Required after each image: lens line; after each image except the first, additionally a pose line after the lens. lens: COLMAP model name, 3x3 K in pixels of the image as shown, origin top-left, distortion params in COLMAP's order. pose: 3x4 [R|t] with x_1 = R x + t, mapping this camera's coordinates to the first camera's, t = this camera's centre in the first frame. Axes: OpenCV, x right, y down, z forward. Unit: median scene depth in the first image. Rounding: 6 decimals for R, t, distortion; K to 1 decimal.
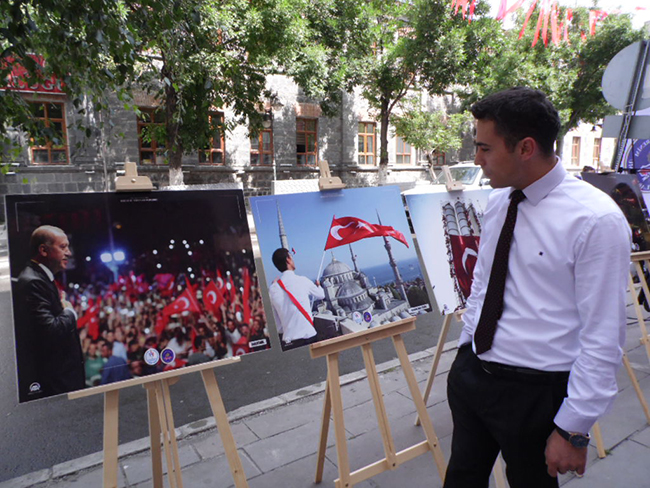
lens RADIAL K [[459.4, 0, 325.0], [0, 459.4, 244.0], [0, 0, 1]] dist [-0.018834, -0.002971]
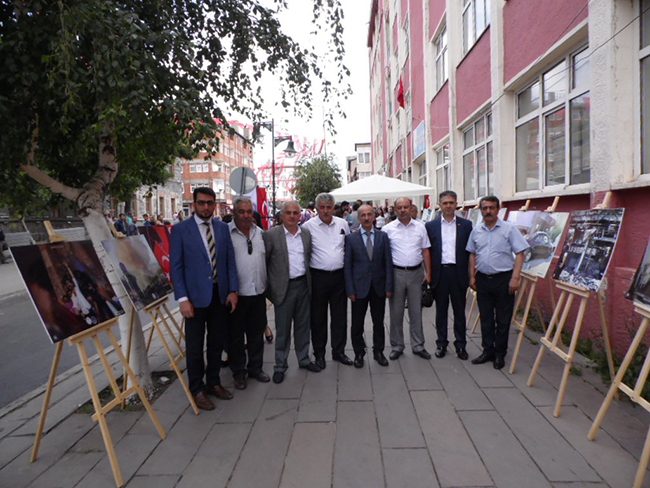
lens RADIAL K [[436.1, 0, 326.3], [0, 436.1, 240.8], [0, 0, 1]] dist [0.010276, 0.000156]
pose [[0.574813, -0.046467, 0.816964, -0.228154], [0.142729, 0.988775, -0.044185, 0.029084], [-0.805741, 0.142003, 0.574993, -0.157830]]
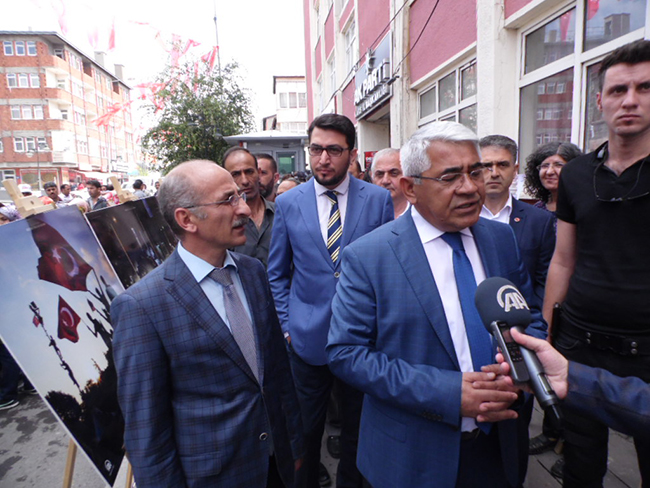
lens RADIAL K [[436.4, 0, 328.5], [0, 436.4, 243.9], [0, 0, 1]] dist [-0.002598, -0.000076]
pose [[0.411385, -0.108881, 0.904935, 0.619144], [0.155221, 0.986705, 0.048156, -0.055792], [-0.898148, 0.120654, 0.422816, 0.355575]]
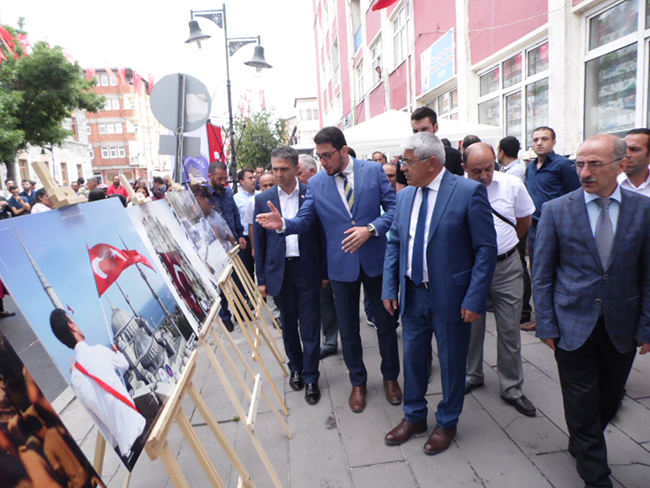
lens RADIAL K [[436.1, 0, 326.3], [0, 436.1, 240.8], [0, 0, 1]] dist [0.010276, 0.000156]
pose [[0.437313, -0.134875, 0.889138, -0.042566], [0.181228, 0.981623, 0.059769, -0.004648], [-0.880860, 0.134999, 0.453720, 0.045835]]
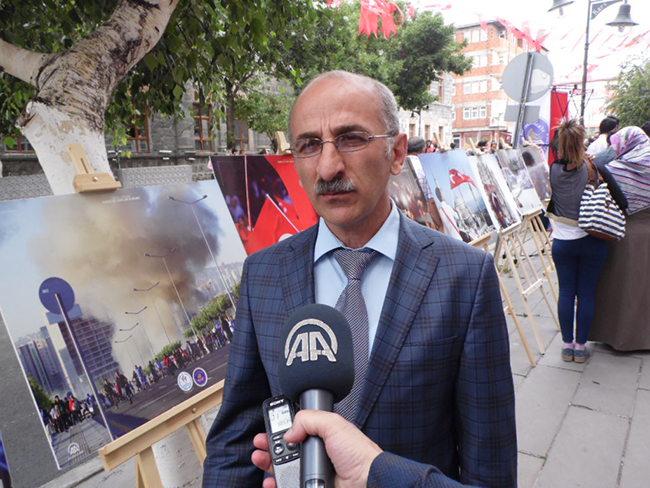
lens RADIAL K [[511.1, 0, 325.0], [0, 511.1, 244.0], [0, 0, 1]] dist [-0.035980, 0.007961]
pose [[0.923571, -0.076749, 0.375667, -0.112051], [0.074524, 0.997009, 0.020473, 0.013812], [-0.376115, 0.009088, 0.926529, -0.045242]]
